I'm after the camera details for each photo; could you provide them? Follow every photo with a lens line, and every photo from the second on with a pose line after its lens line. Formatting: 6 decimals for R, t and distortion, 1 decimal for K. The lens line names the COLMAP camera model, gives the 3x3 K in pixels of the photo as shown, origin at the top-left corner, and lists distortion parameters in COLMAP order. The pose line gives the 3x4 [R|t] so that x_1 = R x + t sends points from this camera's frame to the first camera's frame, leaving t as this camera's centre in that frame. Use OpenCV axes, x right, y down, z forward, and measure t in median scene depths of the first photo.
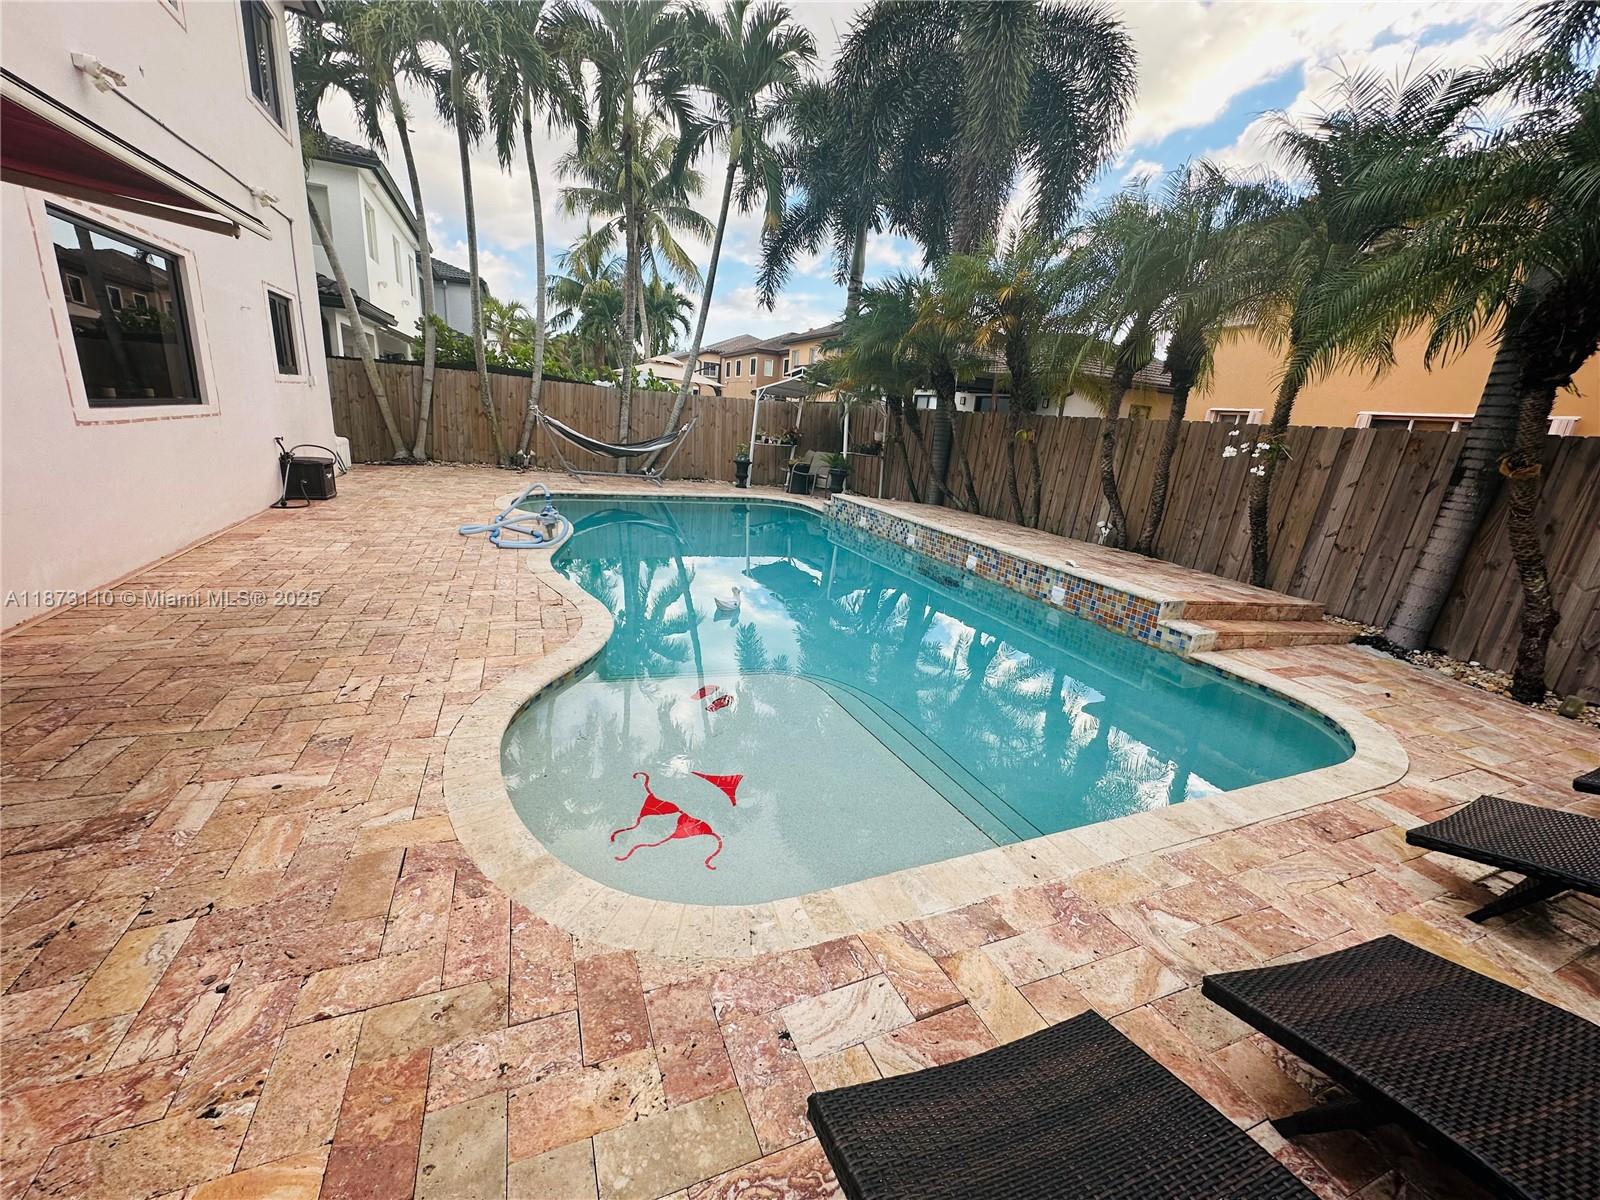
lens RADIAL K [[636.1, 0, 796.3], [0, 636.1, 590.5], [0, 0, 1]] dist [-0.004282, 0.001298]
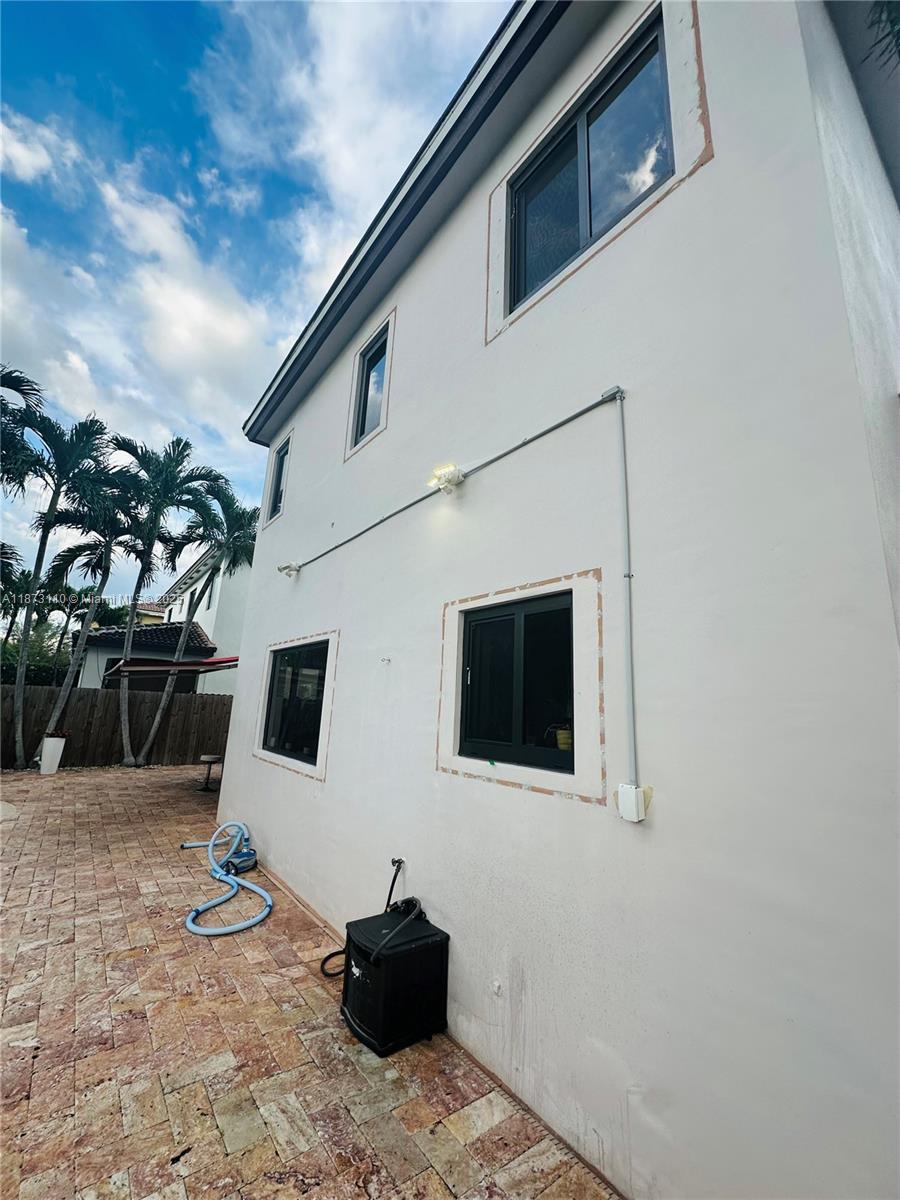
lens RADIAL K [[477.1, 0, 456.4], [0, 477.1, 596.1], [0, 0, 1]] dist [-0.004282, 0.001298]
pose [[-0.953733, -0.178195, -0.242155, -1.557068], [-0.187362, 0.982174, 0.015177, -1.081289], [0.235134, 0.059845, -0.970119, 3.100912]]
